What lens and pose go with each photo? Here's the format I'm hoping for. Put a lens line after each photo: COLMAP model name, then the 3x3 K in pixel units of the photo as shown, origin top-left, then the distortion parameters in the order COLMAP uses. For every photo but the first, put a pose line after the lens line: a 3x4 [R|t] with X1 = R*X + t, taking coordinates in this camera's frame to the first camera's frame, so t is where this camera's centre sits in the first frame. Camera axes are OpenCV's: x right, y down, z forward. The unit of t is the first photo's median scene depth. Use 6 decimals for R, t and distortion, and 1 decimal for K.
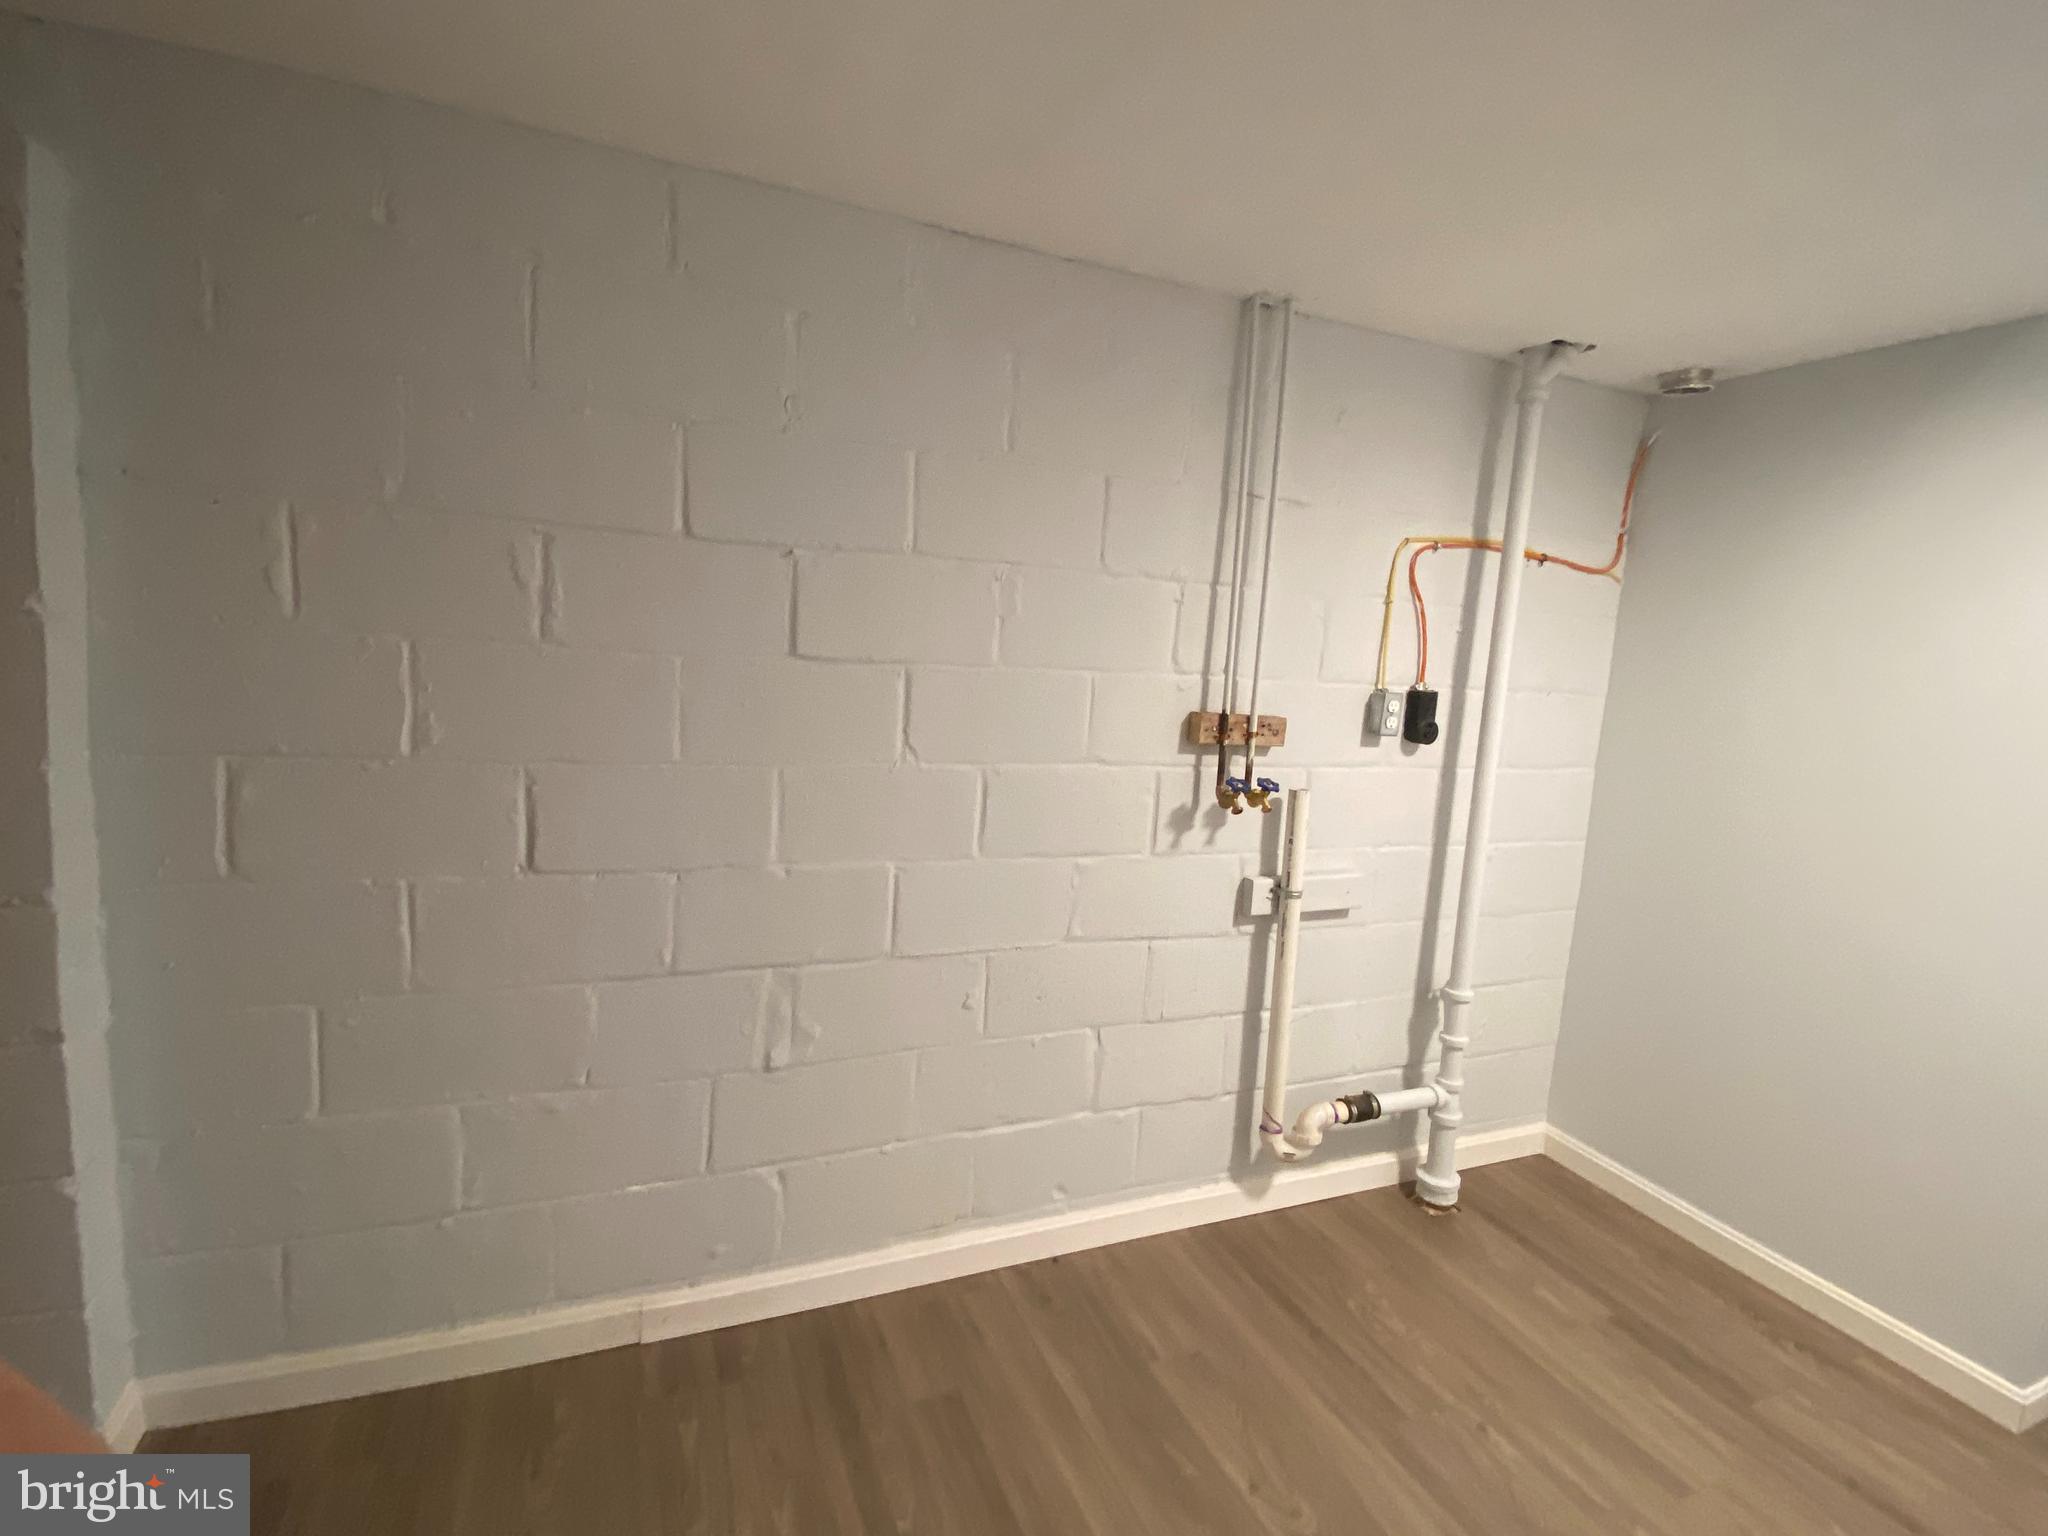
lens RADIAL K [[958.3, 0, 1027.8], [0, 958.3, 754.2], [0, 0, 1]] dist [0.042211, -0.034444]
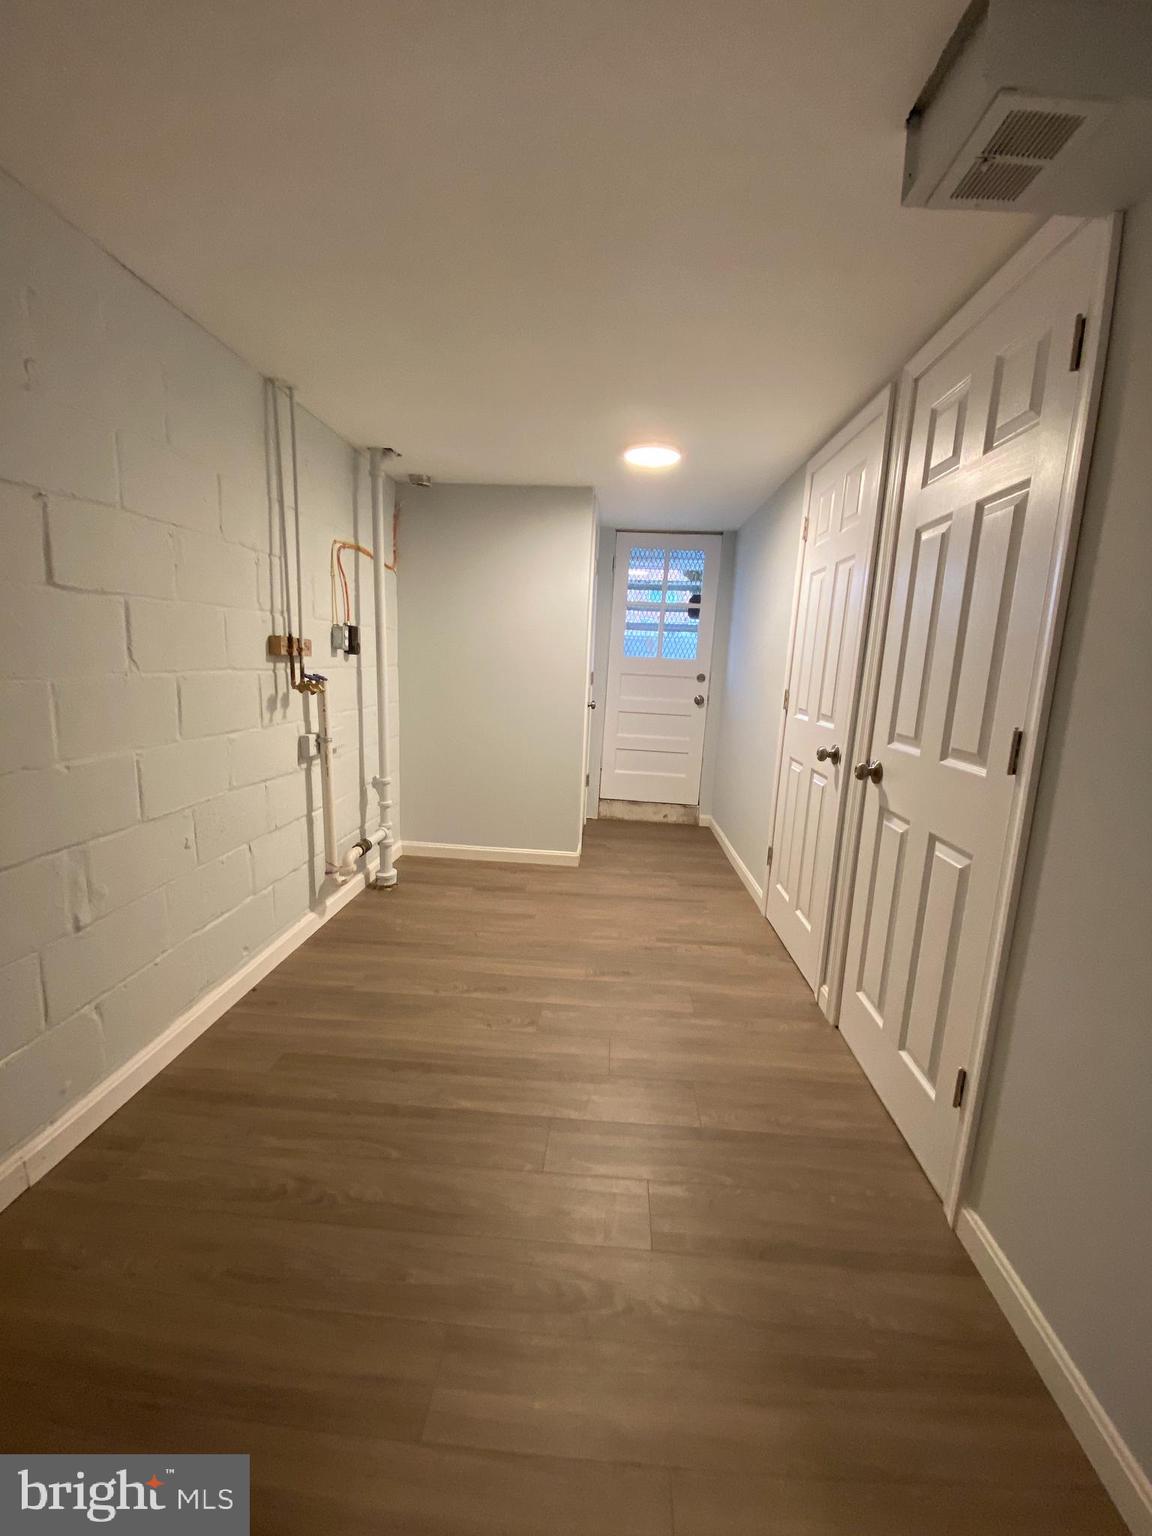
lens RADIAL K [[622.0, 0, 587.9], [0, 622.0, 764.5], [0, 0, 1]] dist [0.018922, -0.018967]
pose [[0.437279, -0.197590, 0.877351, -0.567409], [0.100804, 0.980187, 0.170508, 0.043594], [-0.893658, 0.013881, 0.448533, 0.050241]]
